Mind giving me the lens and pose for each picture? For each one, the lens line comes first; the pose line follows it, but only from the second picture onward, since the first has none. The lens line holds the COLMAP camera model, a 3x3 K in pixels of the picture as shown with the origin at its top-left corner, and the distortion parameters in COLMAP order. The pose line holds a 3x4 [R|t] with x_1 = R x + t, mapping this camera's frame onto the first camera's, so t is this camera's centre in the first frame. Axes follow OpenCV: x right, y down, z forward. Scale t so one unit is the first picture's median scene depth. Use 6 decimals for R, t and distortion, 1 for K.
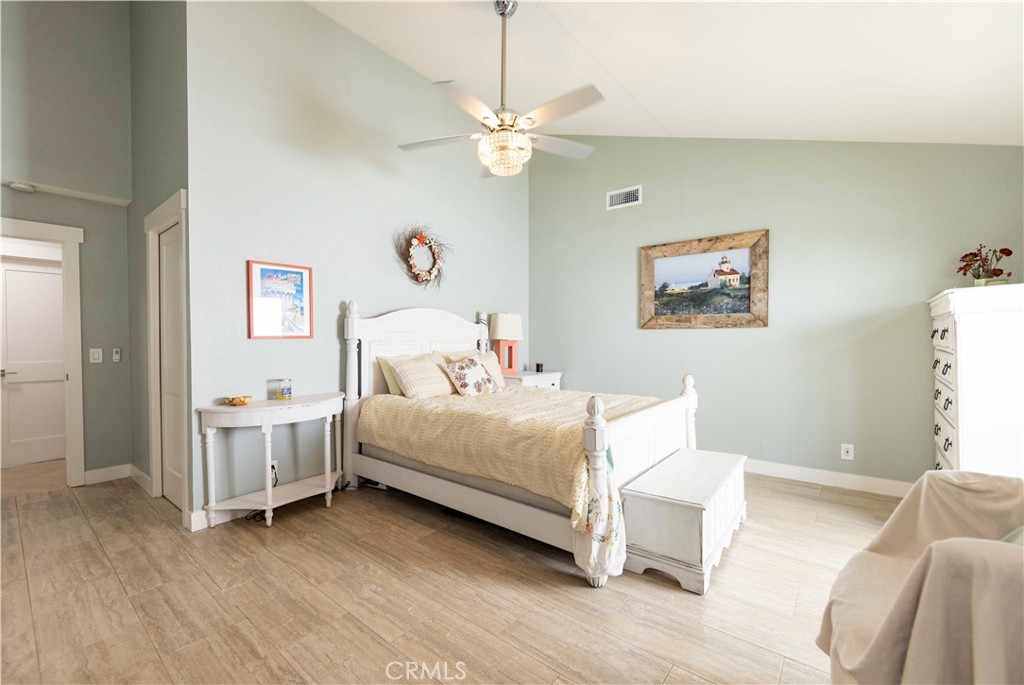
lens RADIAL K [[426.0, 0, 512.4], [0, 426.0, 345.7], [0, 0, 1]] dist [0.008929, 0.000153]
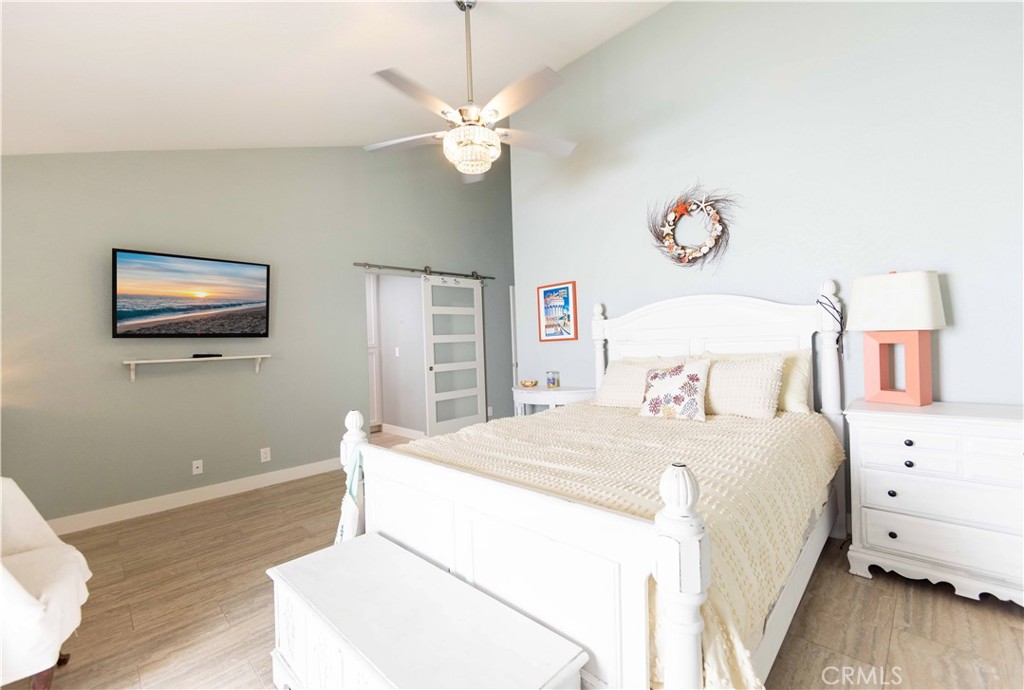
lens RADIAL K [[418.1, 0, 512.7], [0, 418.1, 342.7], [0, 0, 1]] dist [0.002309, 0.000082]
pose [[-0.094638, 0.008059, -0.995479, 0.598384], [0.029194, 0.999560, 0.005317, -0.017387], [0.995084, -0.028558, -0.094831, 0.782321]]
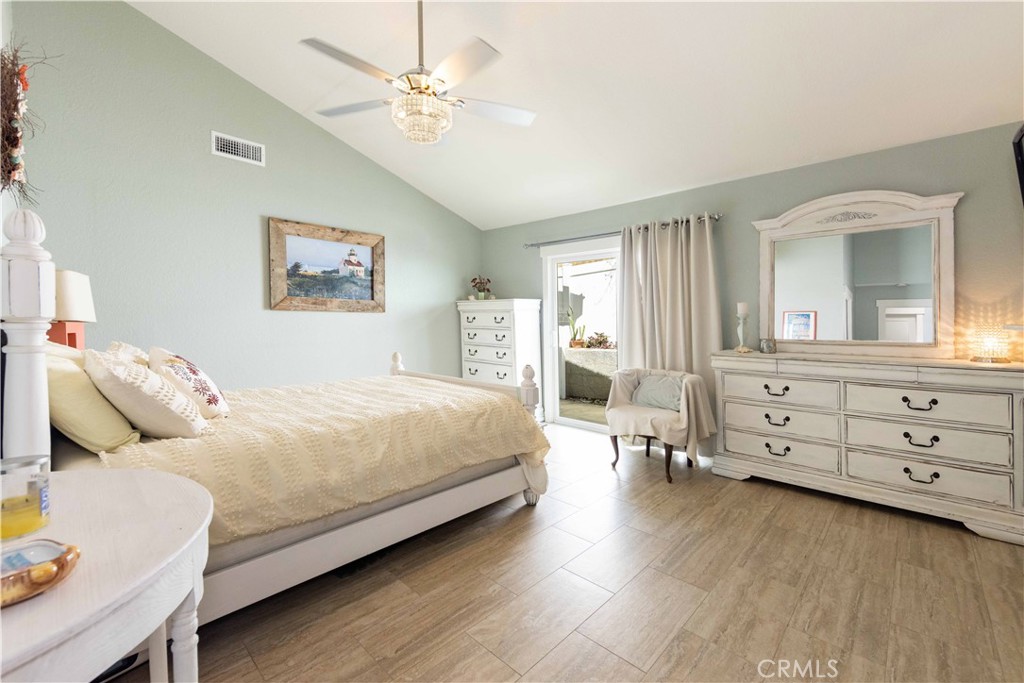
lens RADIAL K [[426.0, 0, 506.5], [0, 426.0, 319.4], [0, 0, 1]] dist [0.008929, 0.000153]
pose [[0.087505, 0.007999, 0.996132, -0.621370], [0.011012, 0.999899, -0.008996, -0.007424], [-0.996103, 0.011757, 0.087408, 0.510113]]
